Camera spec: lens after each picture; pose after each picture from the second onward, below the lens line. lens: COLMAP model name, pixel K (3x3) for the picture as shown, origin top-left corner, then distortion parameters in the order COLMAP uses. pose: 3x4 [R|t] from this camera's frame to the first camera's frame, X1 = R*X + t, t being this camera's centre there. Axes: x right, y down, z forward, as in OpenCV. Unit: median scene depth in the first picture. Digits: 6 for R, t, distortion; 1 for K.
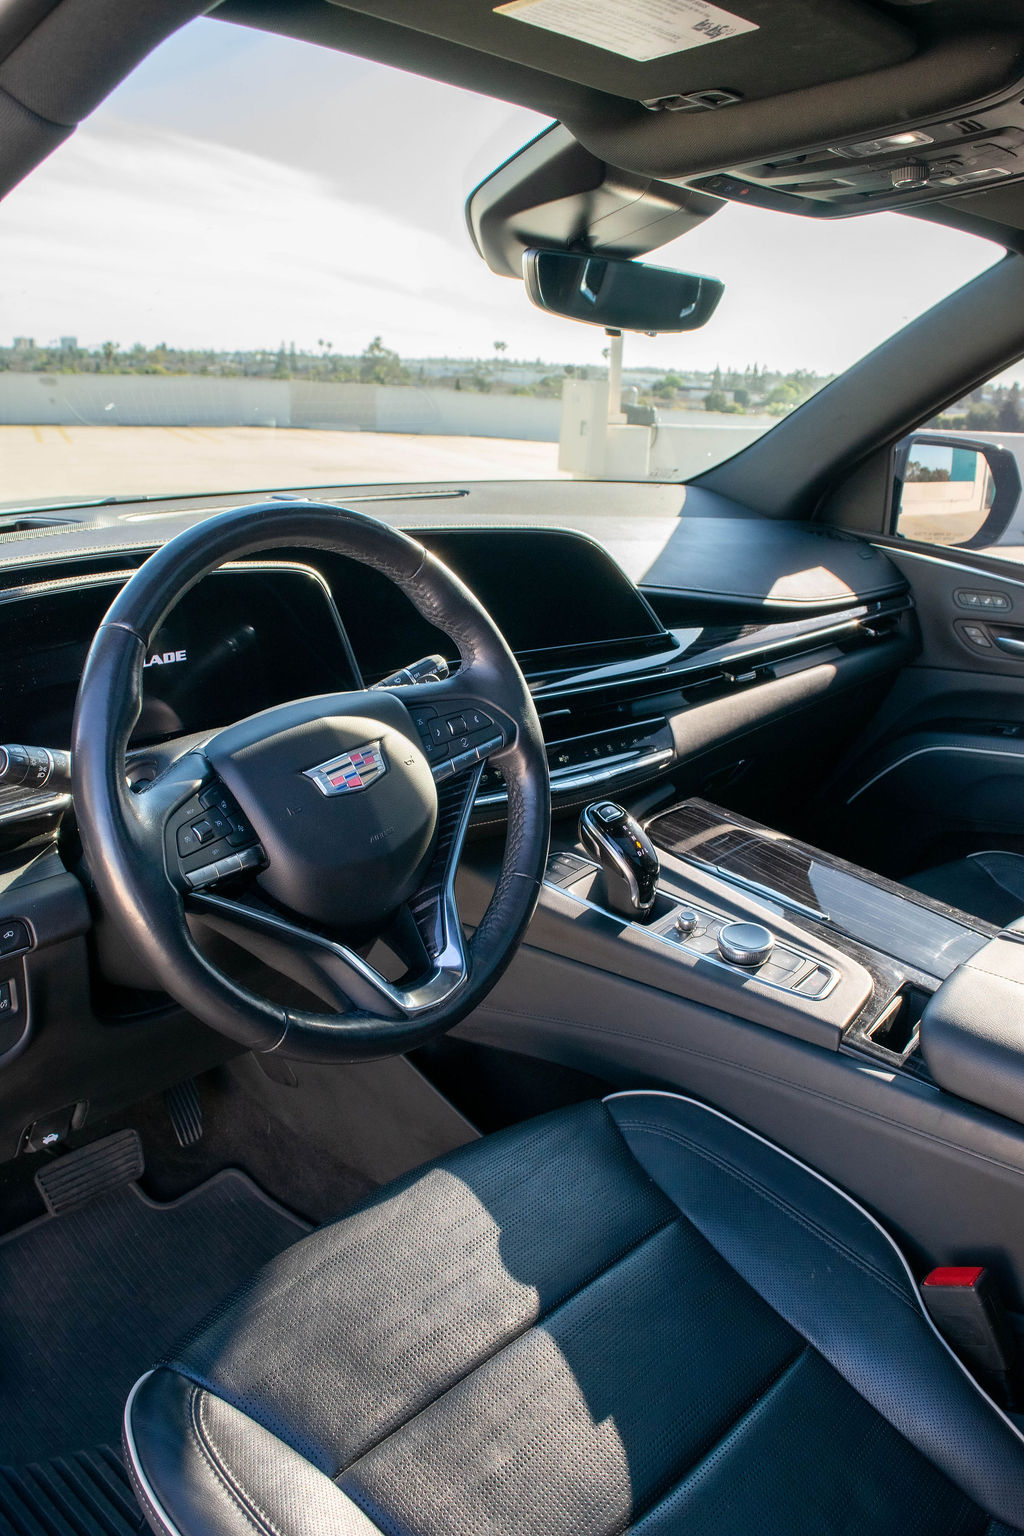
lens RADIAL K [[1198.8, 0, 502.6], [0, 1198.8, 780.8], [0, 0, 1]] dist [-0.091355, 0.015621]
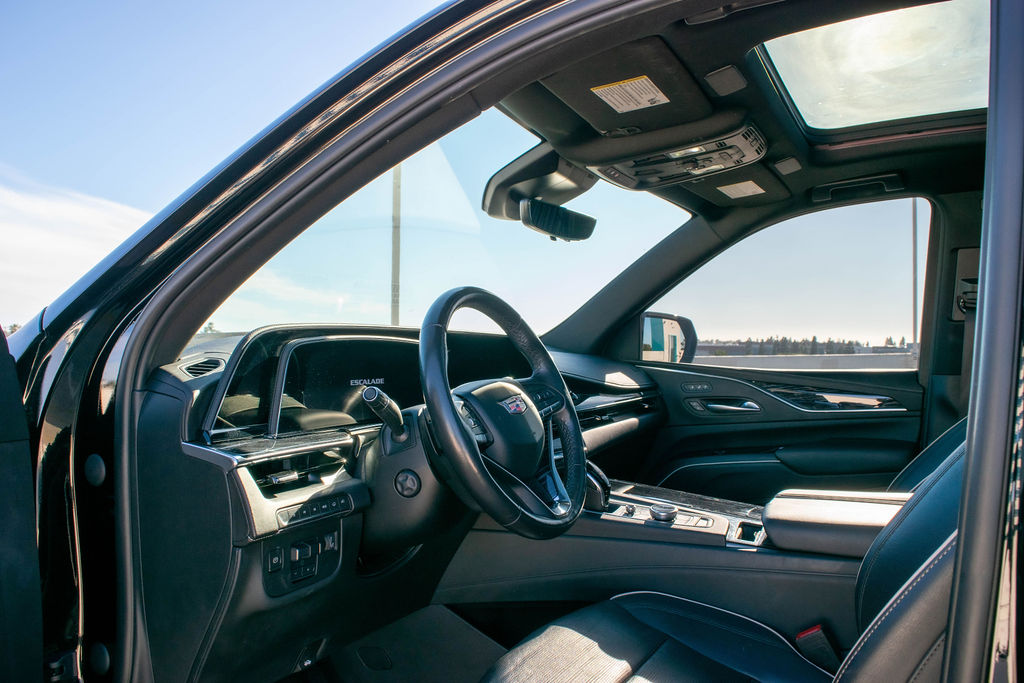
lens RADIAL K [[799.2, 0, 508.9], [0, 799.2, 341.5], [0, 0, 1]] dist [-0.091355, 0.015621]
pose [[0.966045, -0.027350, 0.256921, -0.408824], [0.108632, 0.945215, -0.307844, 0.263208], [-0.234426, 0.325301, 0.916091, -0.275454]]
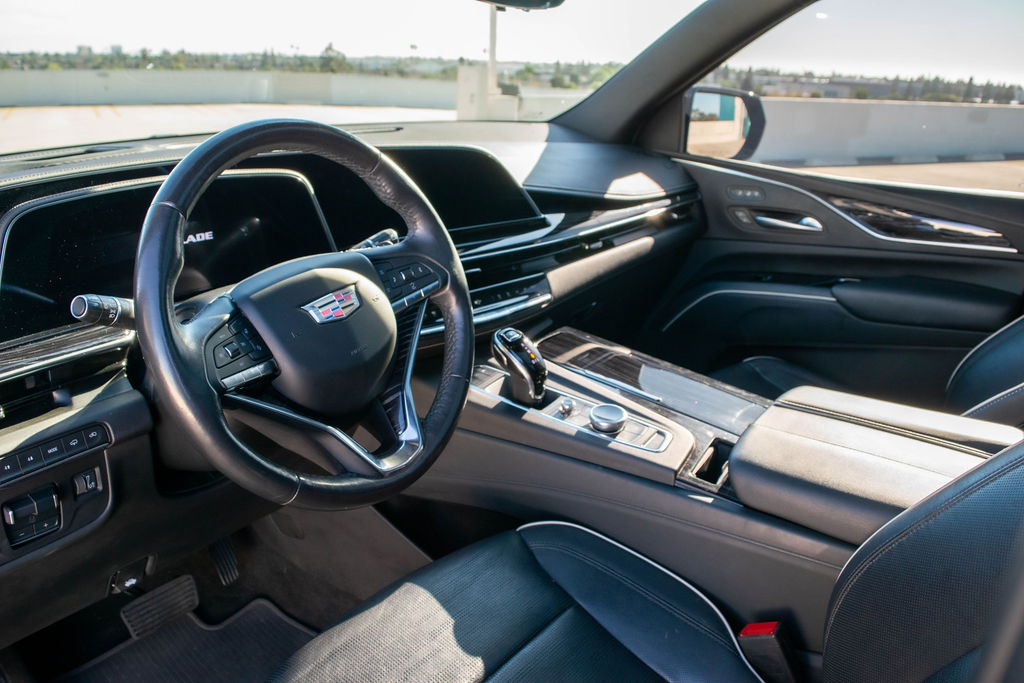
lens RADIAL K [[796.4, 0, 507.1], [0, 796.4, 343.2], [0, 0, 1]] dist [-0.090472, 0.015129]
pose [[0.994046, -0.044454, 0.099478, -0.015773], [0.043547, 0.998988, 0.011273, 0.028335], [-0.099878, -0.006874, 0.994976, 0.032284]]
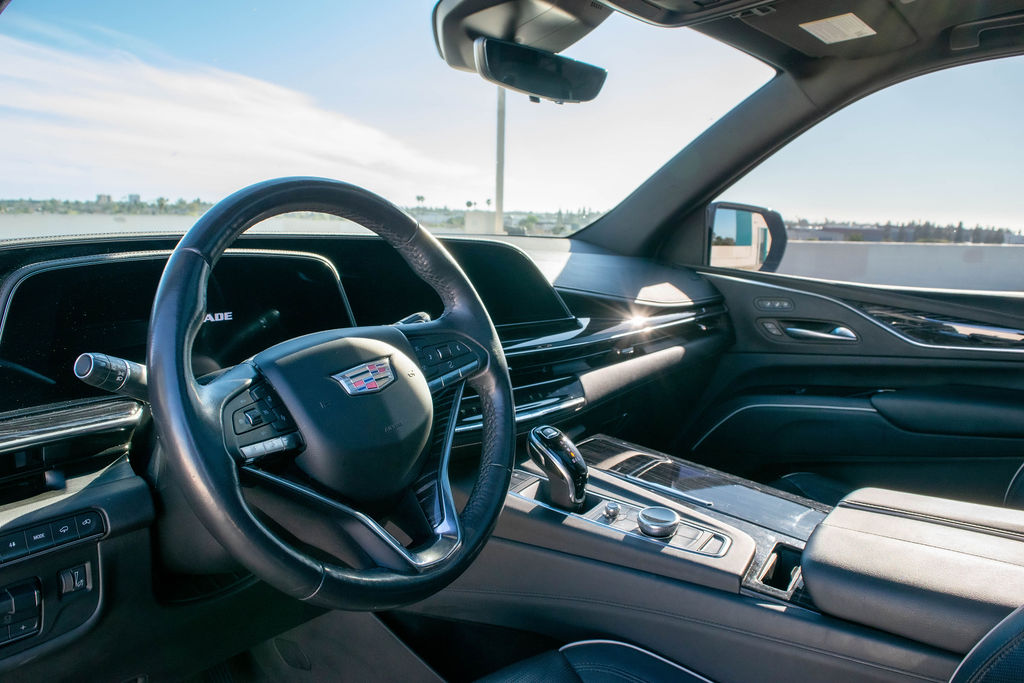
lens RADIAL K [[799.2, 0, 508.9], [0, 799.2, 341.5], [0, 0, 1]] dist [-0.091355, 0.015621]
pose [[0.994298, -0.026339, 0.103329, -0.052449], [0.043726, 0.984506, -0.169811, 0.086251], [-0.097255, 0.173361, 0.980045, 0.116095]]
